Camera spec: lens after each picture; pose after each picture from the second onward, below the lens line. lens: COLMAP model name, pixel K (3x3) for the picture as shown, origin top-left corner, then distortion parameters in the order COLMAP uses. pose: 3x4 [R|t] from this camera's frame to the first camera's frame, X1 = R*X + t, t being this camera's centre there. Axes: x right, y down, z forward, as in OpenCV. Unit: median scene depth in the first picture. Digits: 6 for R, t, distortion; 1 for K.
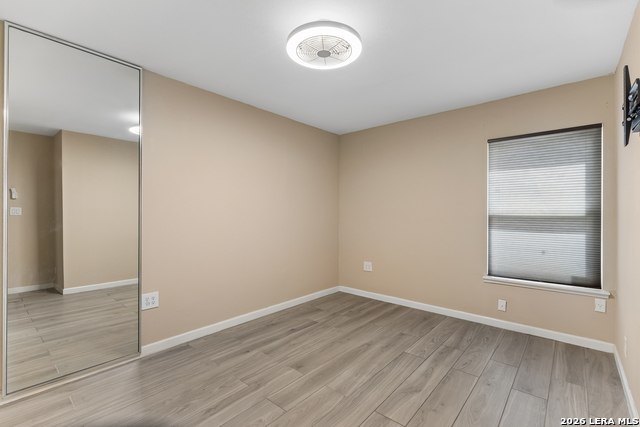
lens RADIAL K [[291.0, 0, 318.8], [0, 291.0, 215.2], [0, 0, 1]] dist [0.001867, -0.000561]
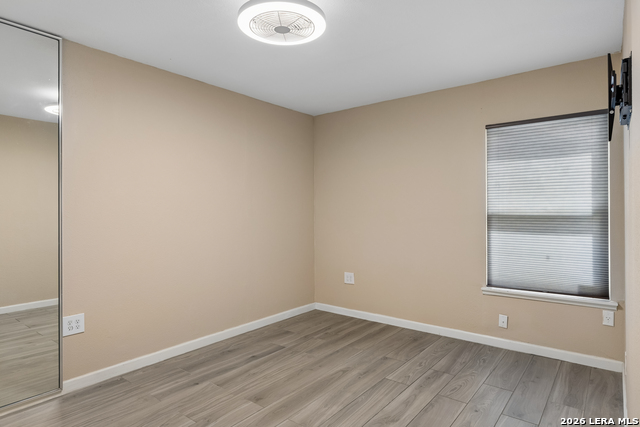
lens RADIAL K [[380.5, 0, 320.5], [0, 380.5, 211.0], [0, 0, 1]] dist [-0.002723, 0.004458]
pose [[0.998562, -0.007387, 0.053098, 0.048430], [0.007618, 0.999962, -0.004168, -0.011423], [-0.053065, 0.004566, 0.998581, -0.087424]]
